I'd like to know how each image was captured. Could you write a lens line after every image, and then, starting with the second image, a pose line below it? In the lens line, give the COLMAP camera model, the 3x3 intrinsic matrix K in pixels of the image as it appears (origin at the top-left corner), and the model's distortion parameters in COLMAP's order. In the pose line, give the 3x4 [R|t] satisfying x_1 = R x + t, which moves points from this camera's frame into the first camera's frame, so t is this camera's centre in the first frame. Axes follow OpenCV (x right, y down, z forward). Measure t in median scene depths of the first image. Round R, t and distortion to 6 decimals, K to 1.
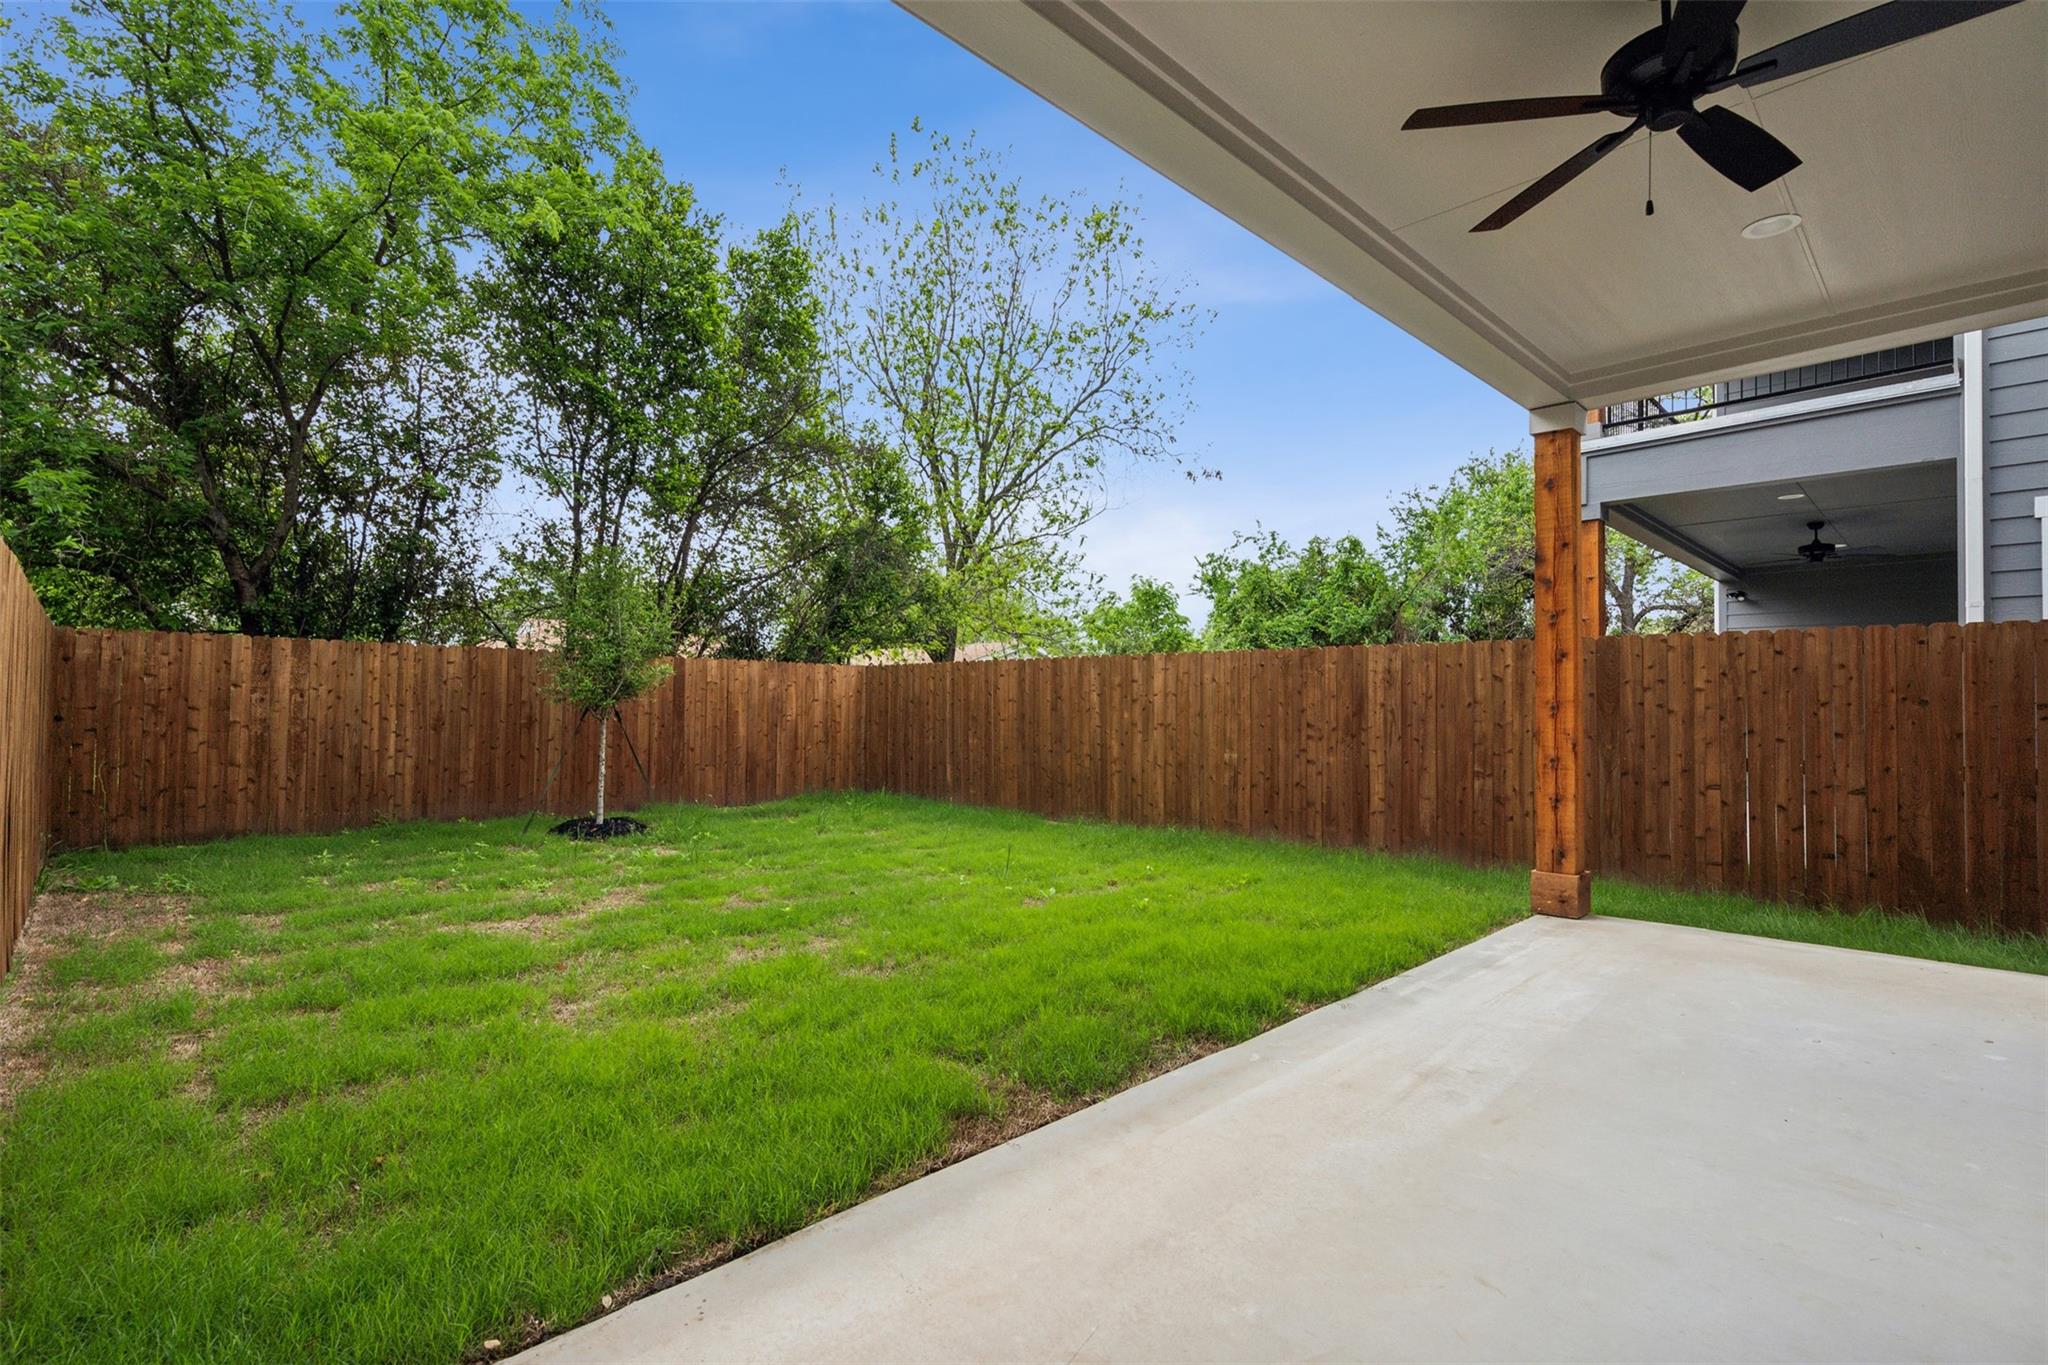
lens RADIAL K [[932.1, 0, 1016.6], [0, 932.1, 710.3], [0, 0, 1]] dist [0.000067, -0.000073]
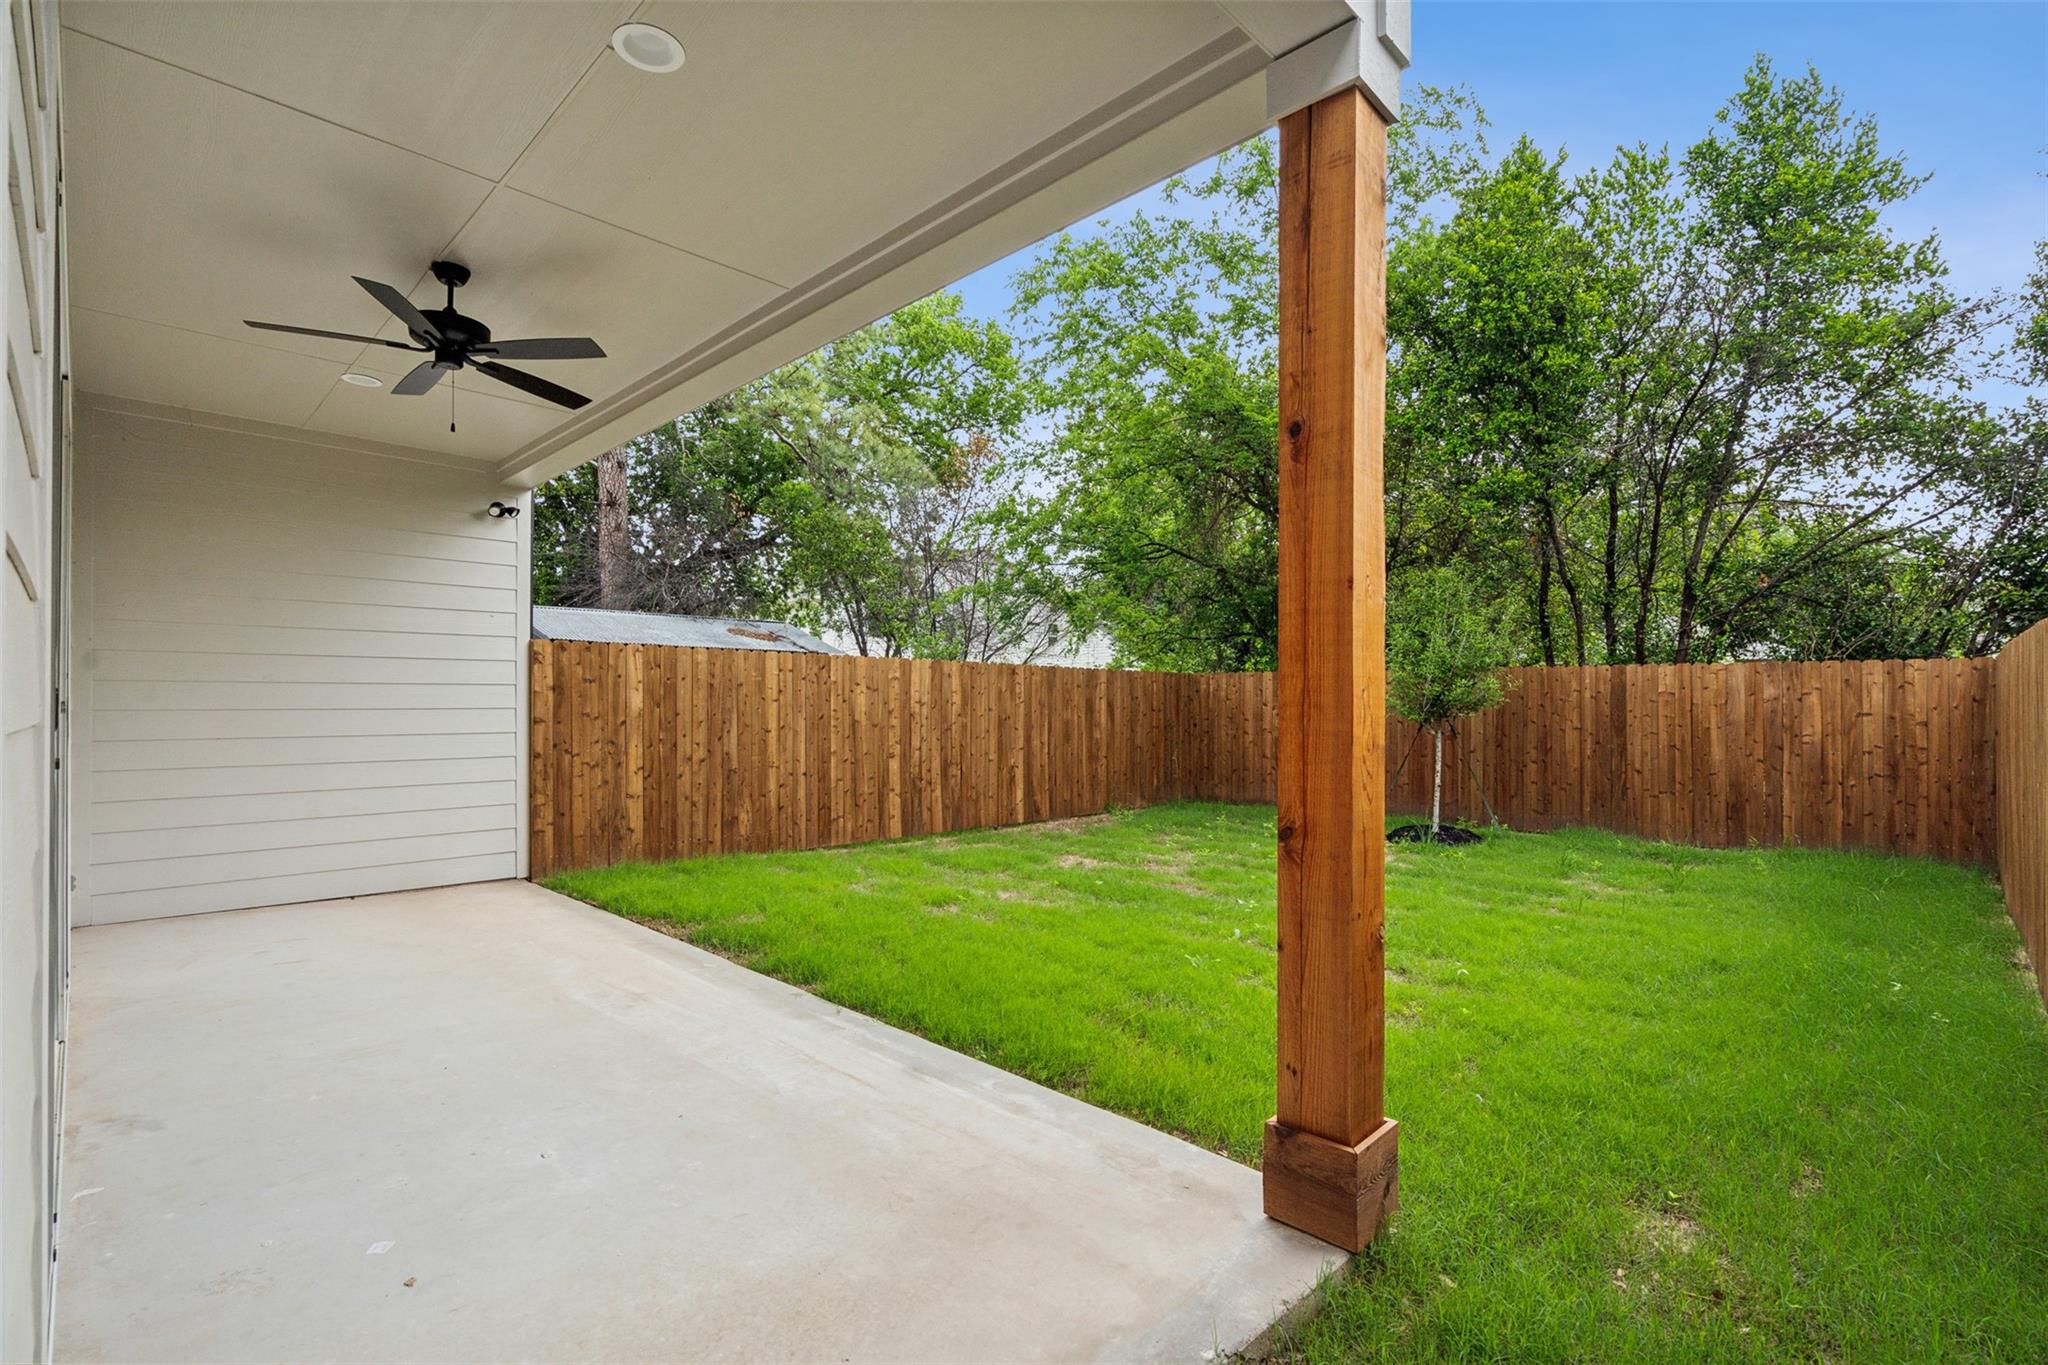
lens RADIAL K [[932.1, 0, 1016.6], [0, 932.1, 710.3], [0, 0, 1]] dist [0.000067, -0.000073]
pose [[0.029929, -0.001377, -0.999551, 0.509712], [-0.006510, 0.999978, -0.001573, -0.009752], [0.999531, 0.006554, 0.029919, 0.419507]]
